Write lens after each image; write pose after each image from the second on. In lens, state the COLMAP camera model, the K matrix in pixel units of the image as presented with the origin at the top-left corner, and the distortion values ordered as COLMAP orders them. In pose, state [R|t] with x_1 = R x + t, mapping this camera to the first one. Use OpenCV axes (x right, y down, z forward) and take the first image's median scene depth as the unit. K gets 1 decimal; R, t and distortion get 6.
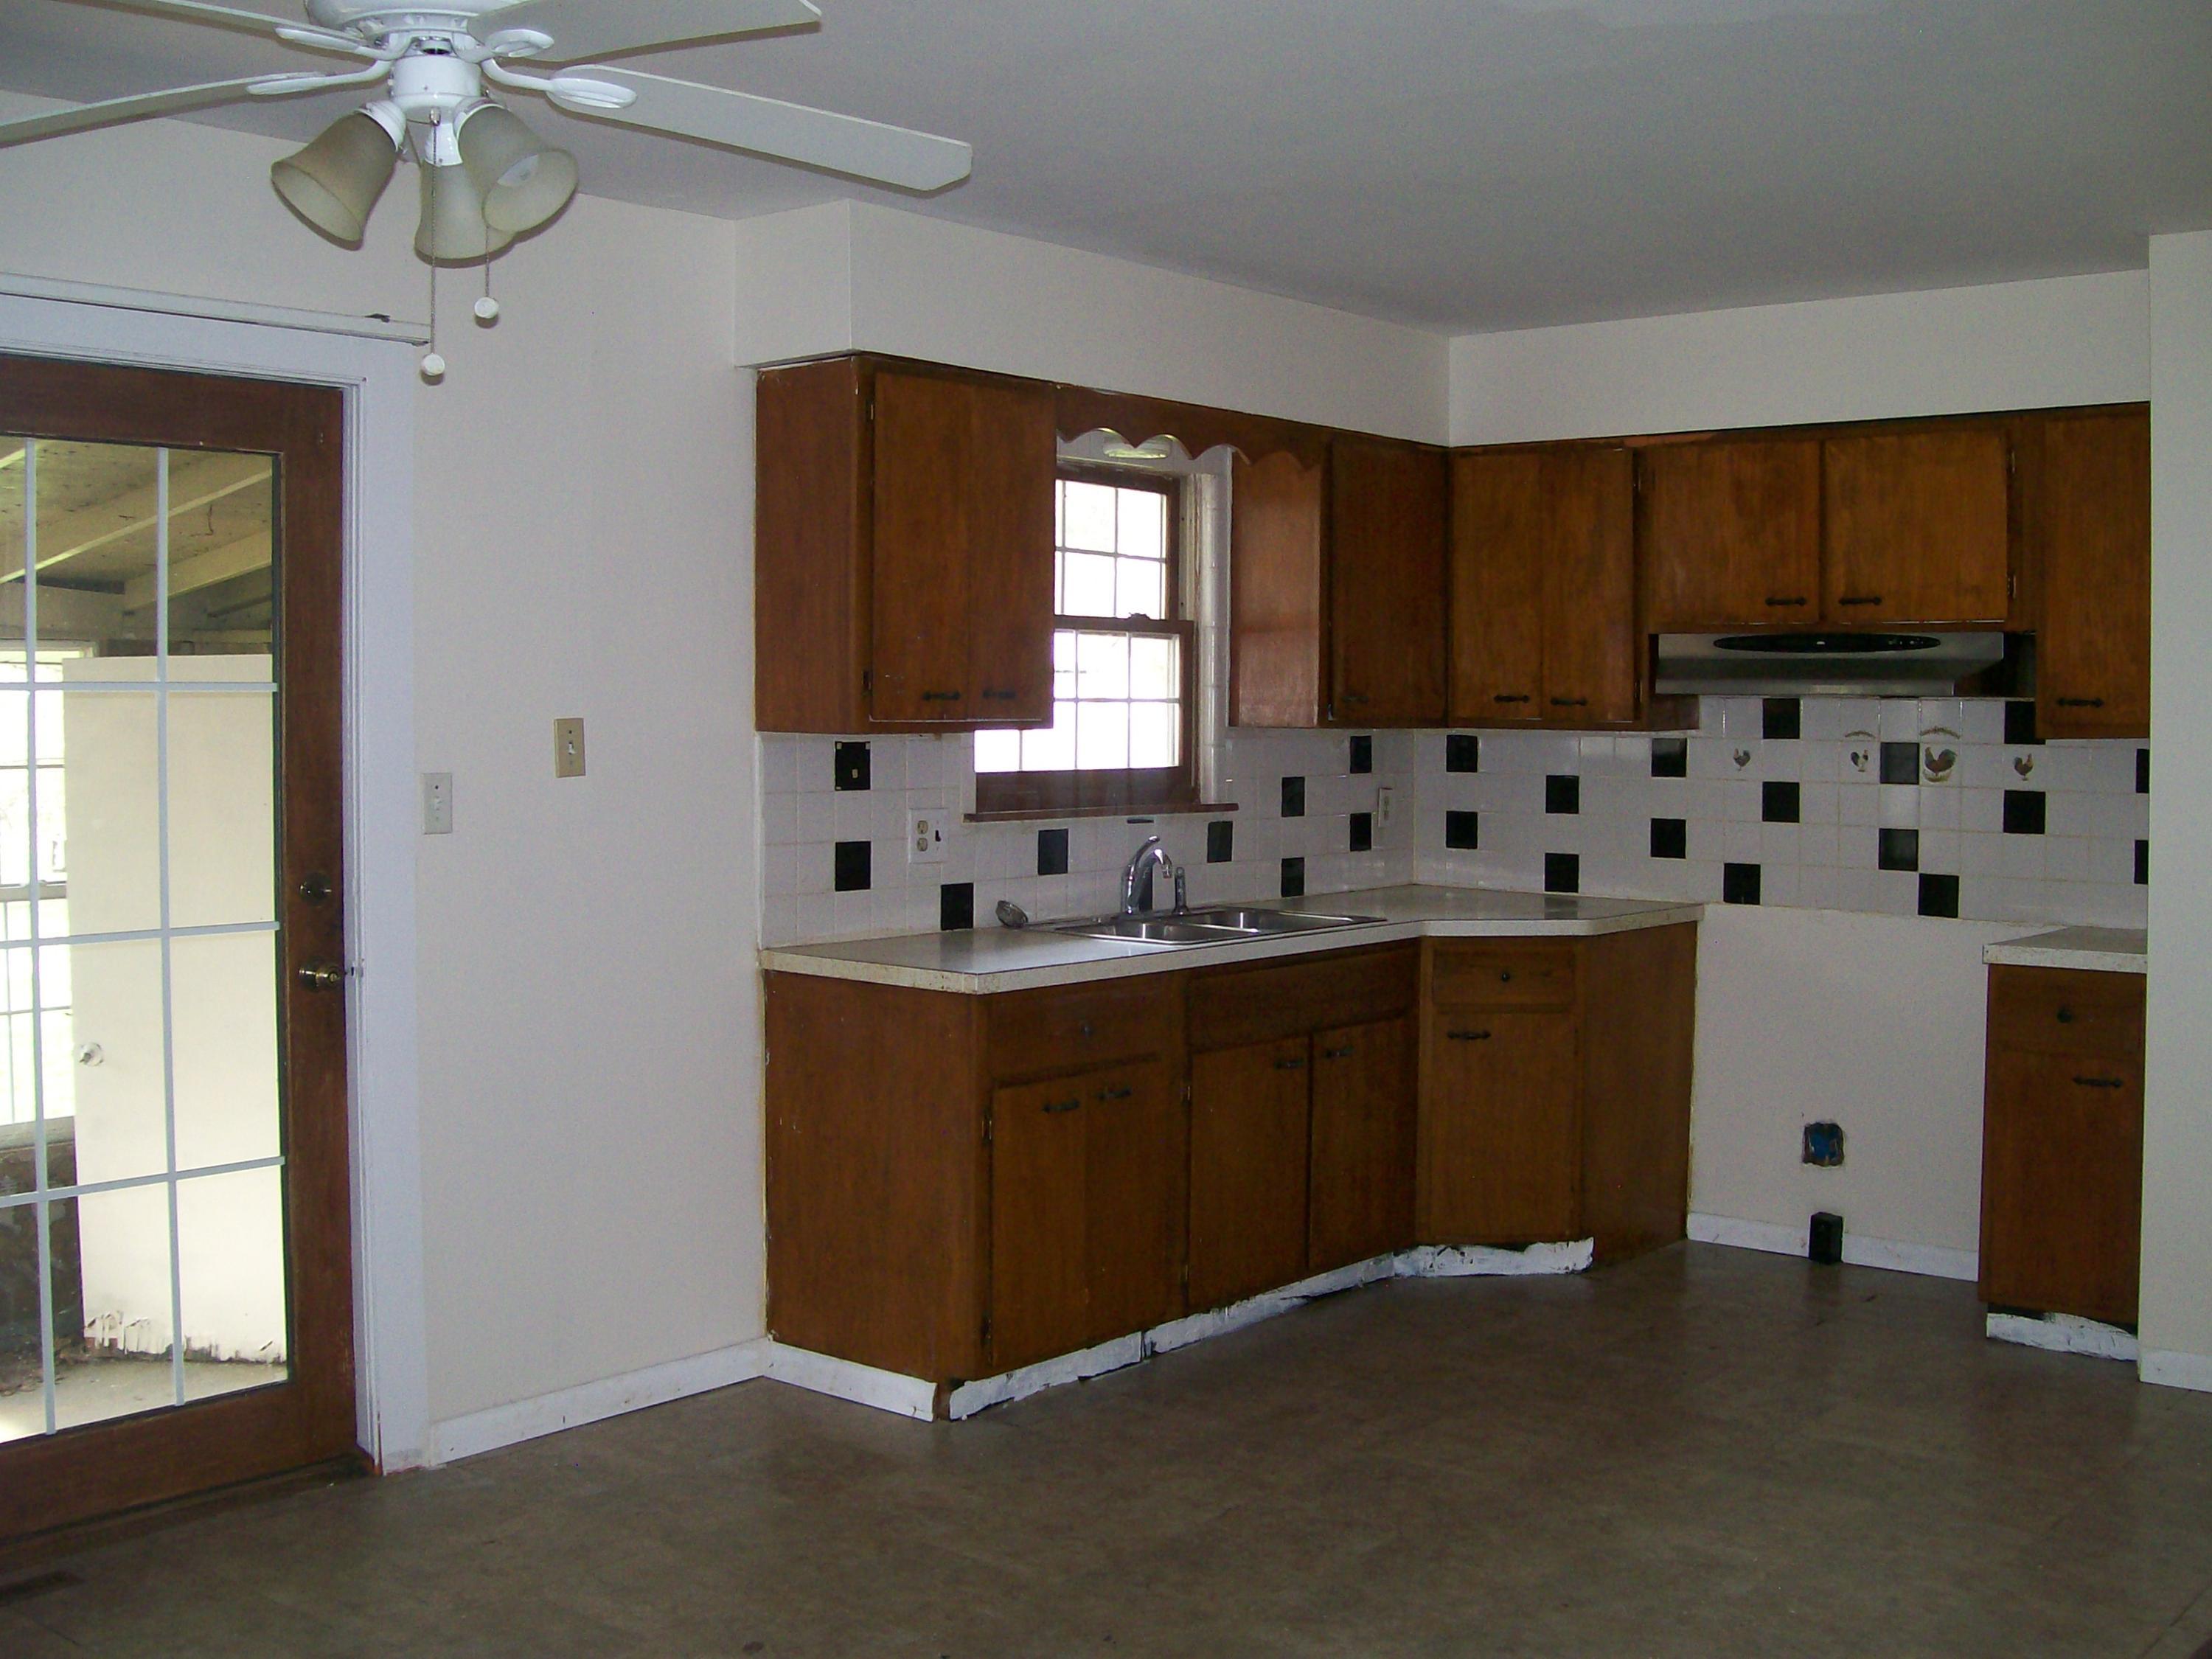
lens RADIAL K [[2310.0, 0, 1109.2], [0, 2310.0, 793.9], [0, 0, 1]] dist [-0.124169, 0.010462]
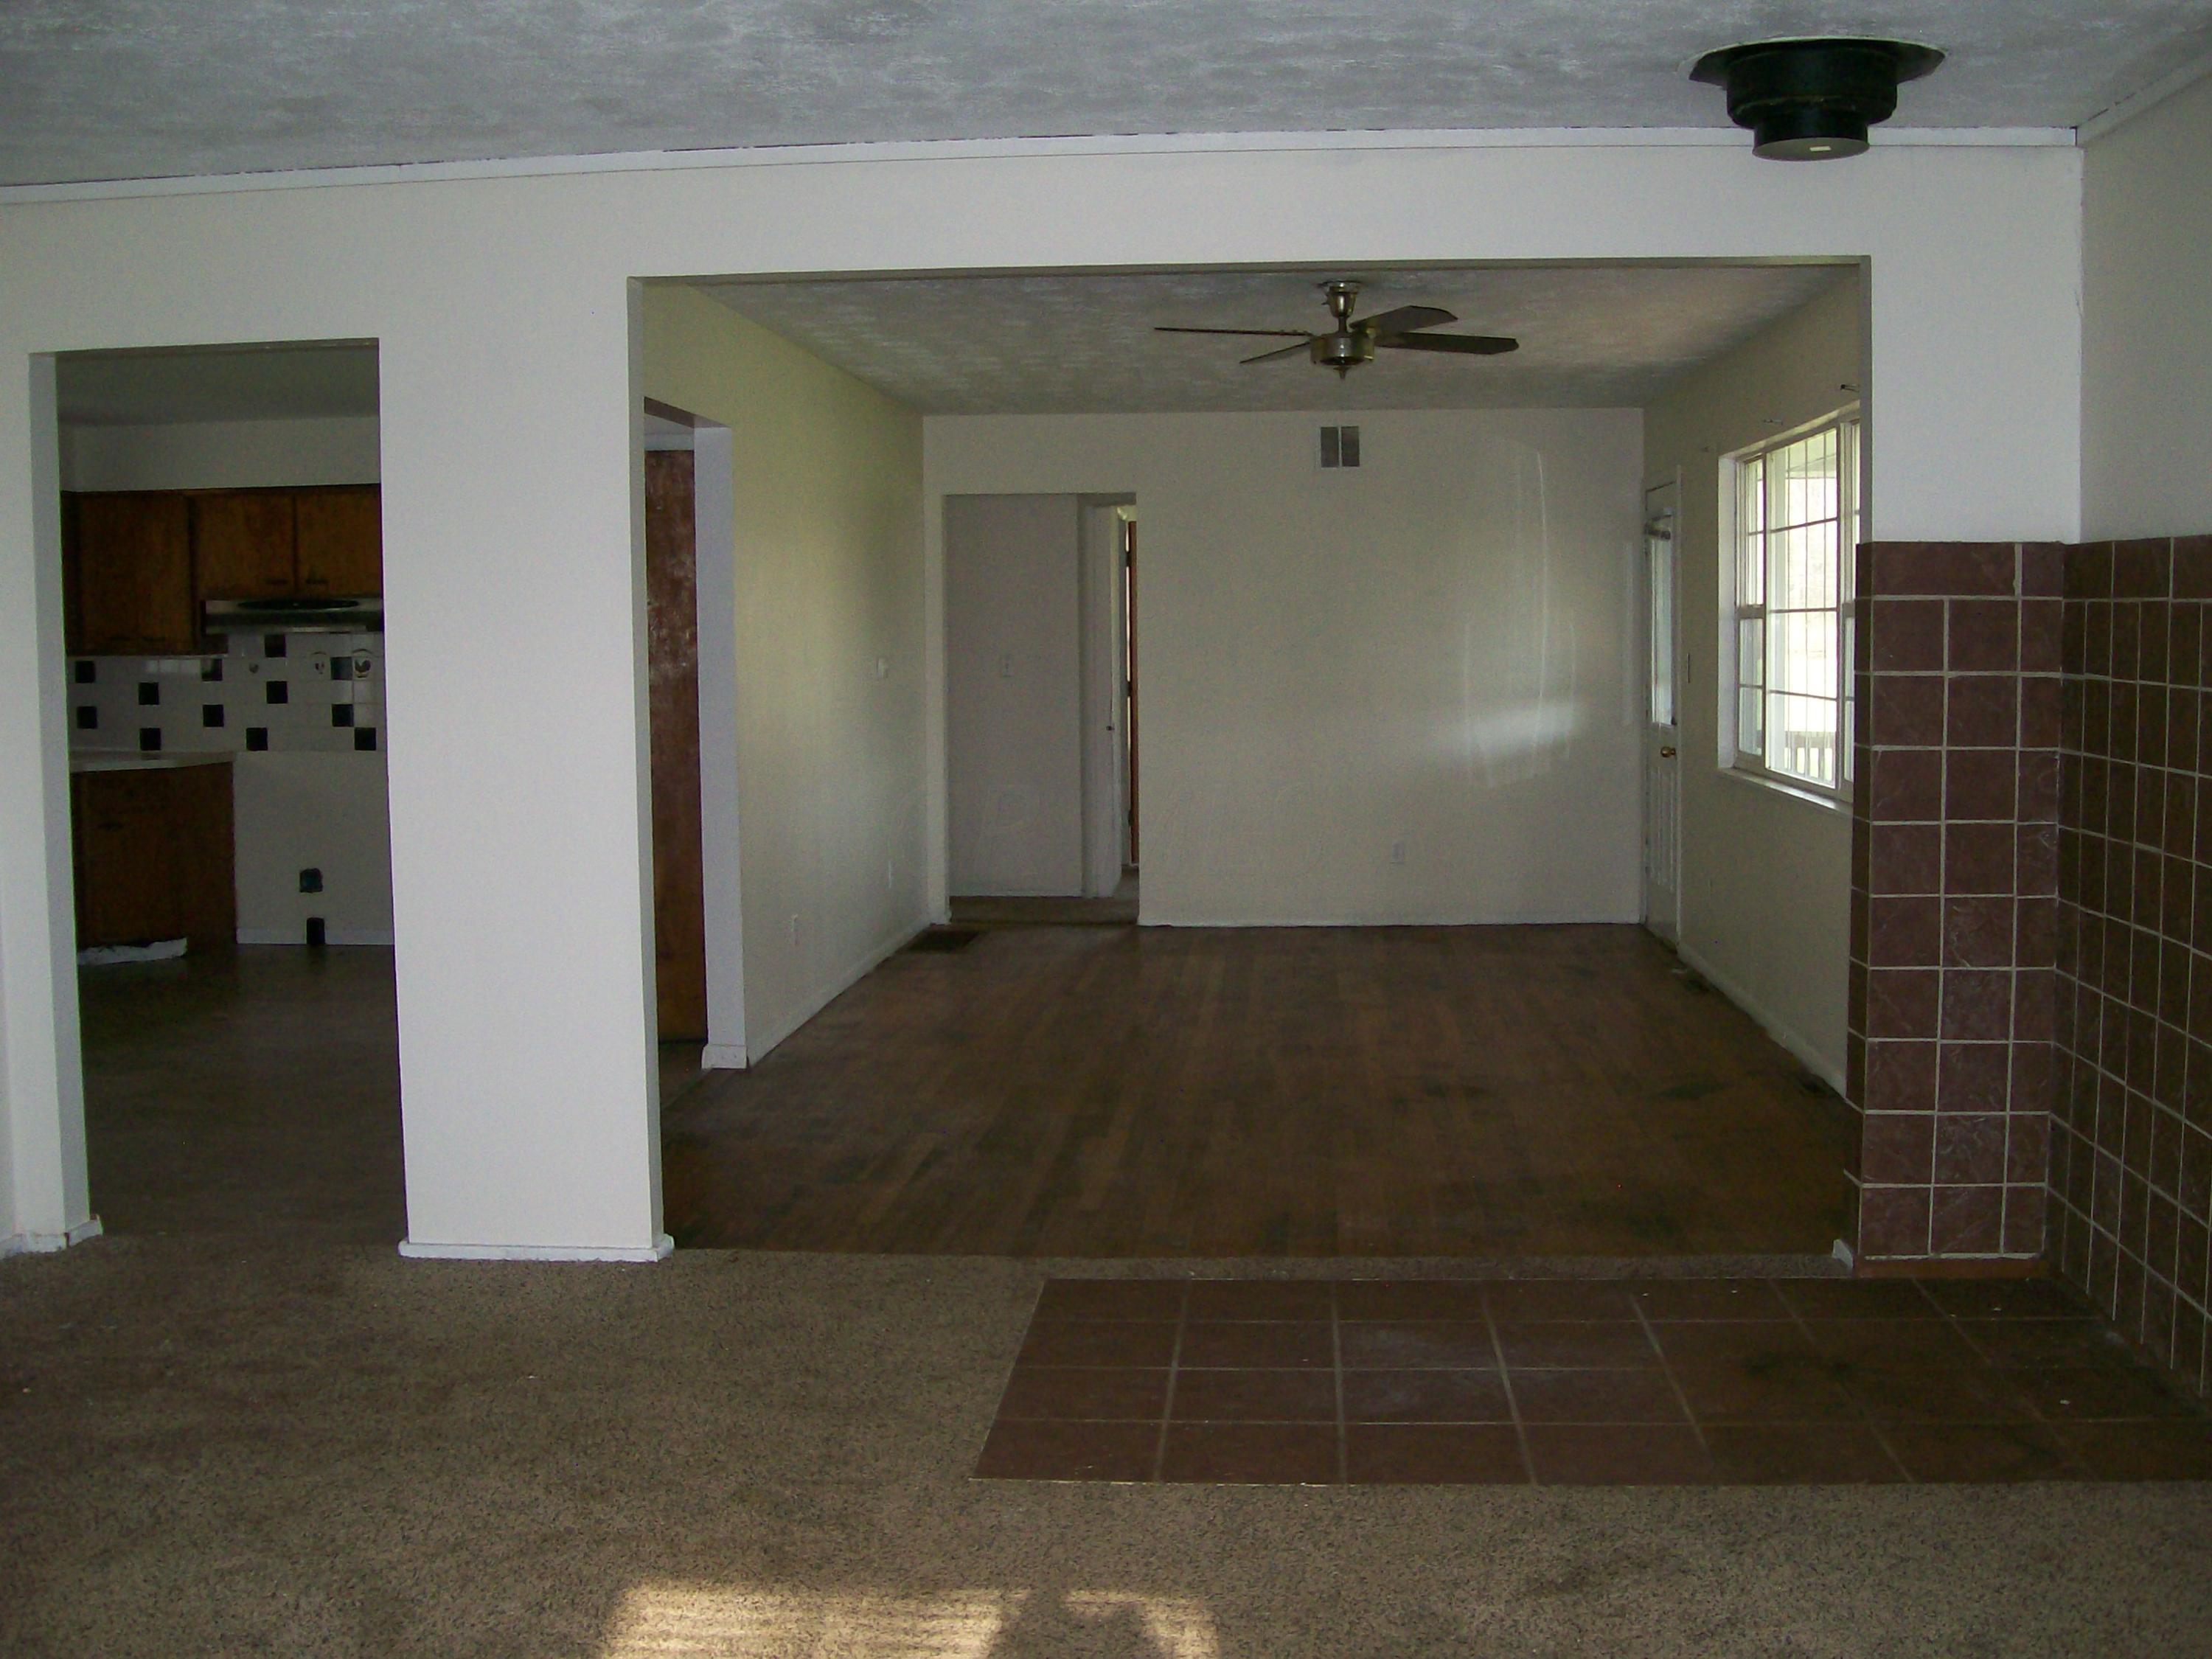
lens RADIAL K [[2310.0, 0, 1109.2], [0, 2310.0, 793.9], [0, 0, 1]] dist [-0.124169, 0.010462]
pose [[0.797941, -0.052849, 0.600414, -0.264164], [0.035526, 0.998541, 0.040679, 0.034069], [-0.601688, -0.011129, 0.798654, -0.832809]]
